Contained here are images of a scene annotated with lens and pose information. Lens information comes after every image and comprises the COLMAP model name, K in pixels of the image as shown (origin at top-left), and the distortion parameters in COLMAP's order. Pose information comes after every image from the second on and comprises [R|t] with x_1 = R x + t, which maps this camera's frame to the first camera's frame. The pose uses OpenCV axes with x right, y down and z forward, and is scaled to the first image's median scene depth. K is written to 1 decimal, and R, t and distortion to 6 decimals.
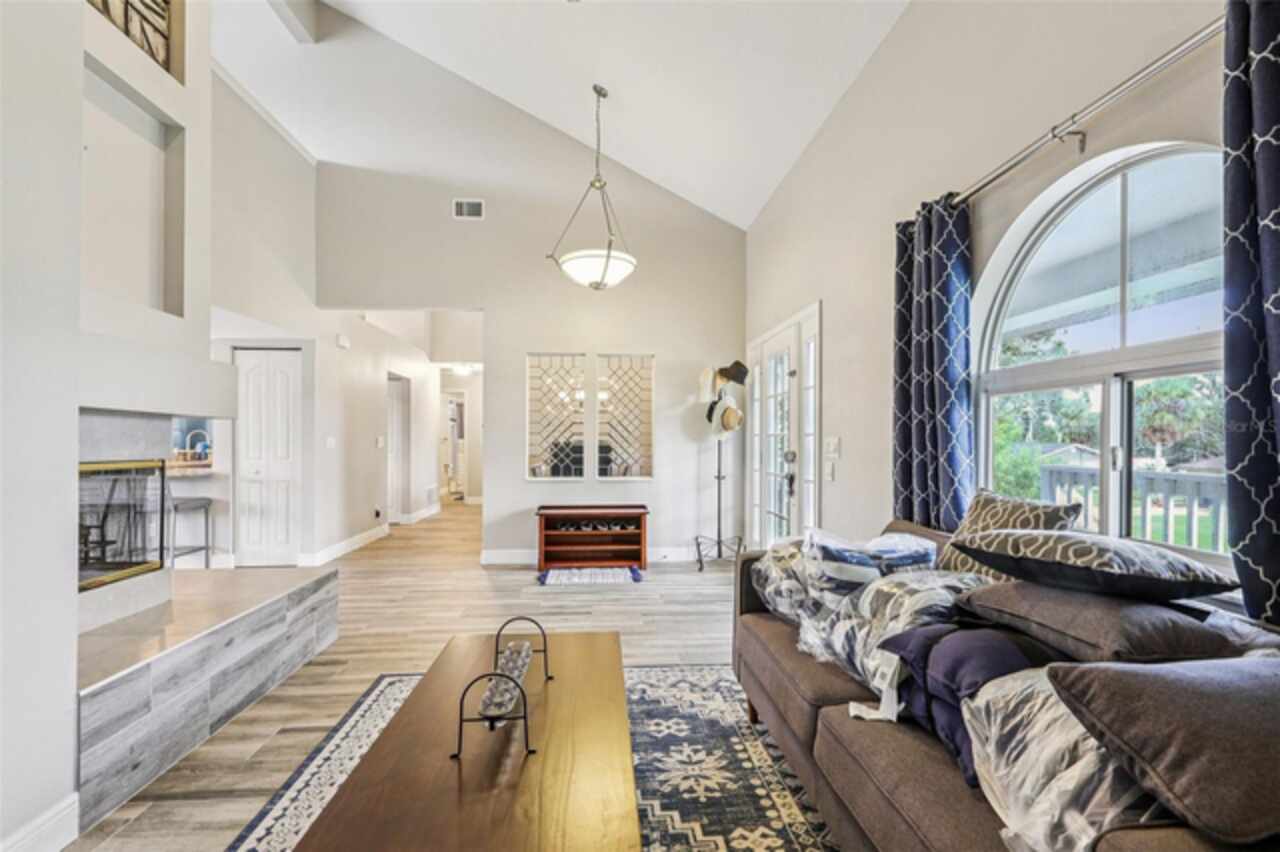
lens RADIAL K [[574.7, 0, 650.1], [0, 574.7, 434.1], [0, 0, 1]] dist [0.006585, -0.004202]
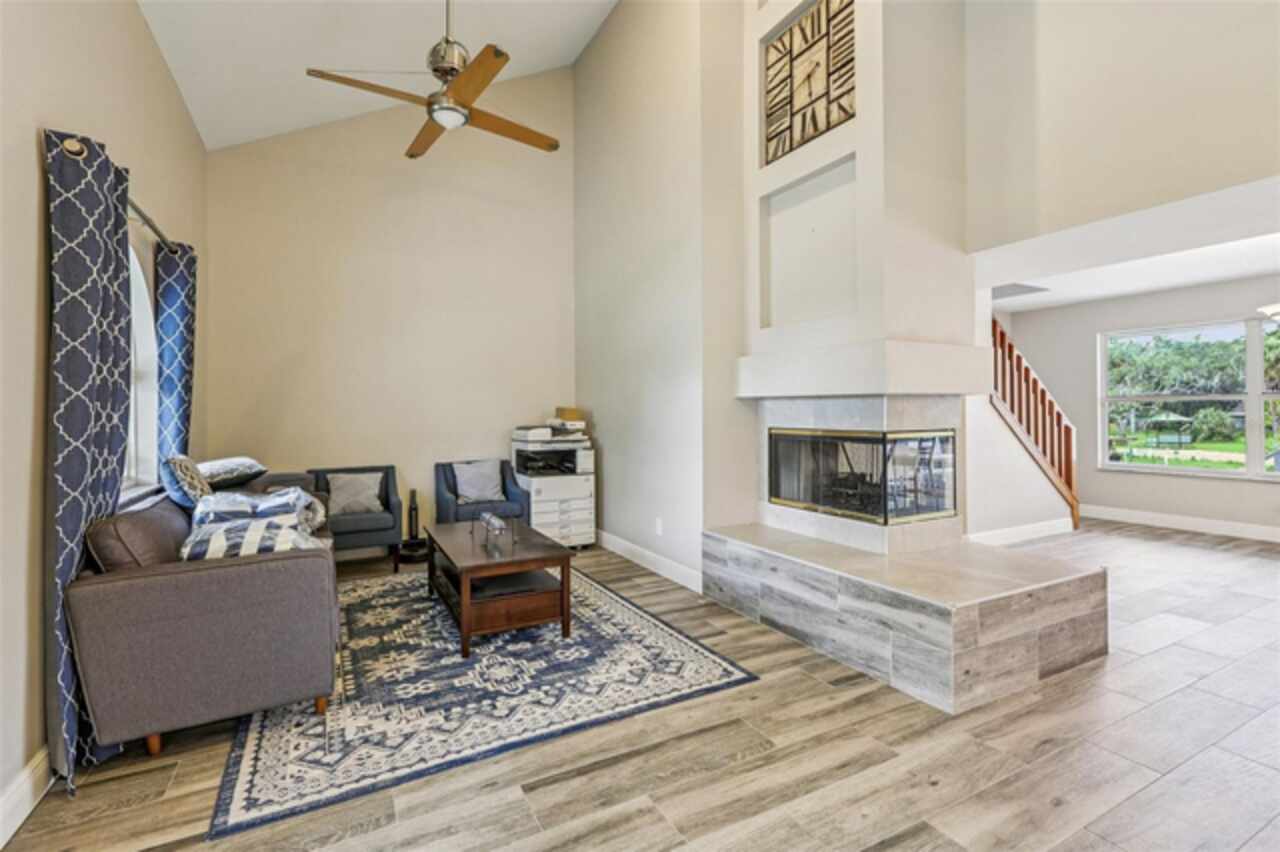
lens RADIAL K [[574.7, 0, 636.9], [0, 574.7, 414.1], [0, 0, 1]] dist [0.006585, -0.004202]
pose [[-0.923623, 0.000989, -0.383300, 0.060960], [0.005331, 0.999933, -0.010267, 0.018792], [0.383264, -0.011526, -0.923567, 2.094045]]
